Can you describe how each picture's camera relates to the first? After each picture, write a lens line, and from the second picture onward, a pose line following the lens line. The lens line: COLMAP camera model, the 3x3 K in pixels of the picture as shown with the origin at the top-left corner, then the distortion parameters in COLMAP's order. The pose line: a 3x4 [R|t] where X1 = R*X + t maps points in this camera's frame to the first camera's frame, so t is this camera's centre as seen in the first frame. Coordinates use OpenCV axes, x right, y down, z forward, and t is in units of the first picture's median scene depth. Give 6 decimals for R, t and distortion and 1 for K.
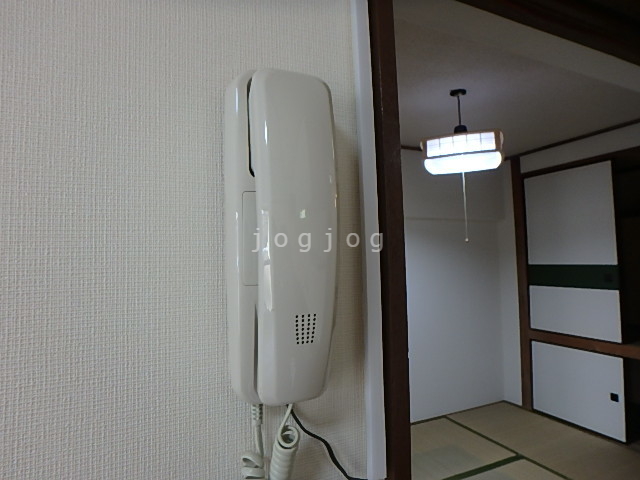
lens RADIAL K [[390.4, 0, 316.8], [0, 390.4, 237.5], [0, 0, 1]] dist [-0.028595, 0.001104]
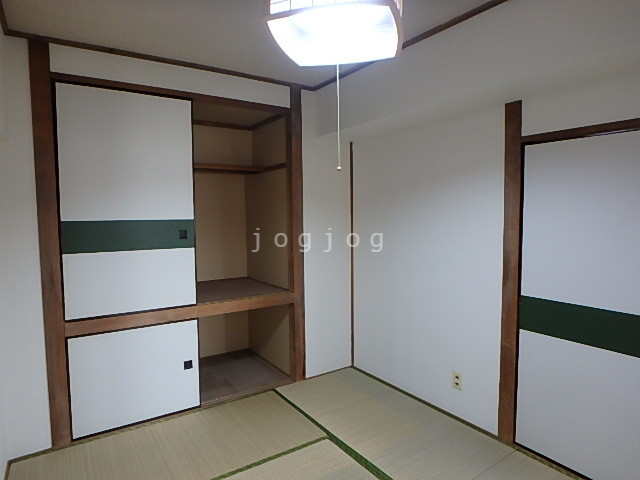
lens RADIAL K [[390.4, 0, 316.8], [0, 390.4, 237.5], [0, 0, 1]] dist [-0.028595, 0.001104]
pose [[-0.155985, -0.038622, 0.987004, -0.163683], [-0.044080, 0.998512, 0.032106, 0.068127], [-0.986775, -0.038499, -0.157455, 0.815044]]
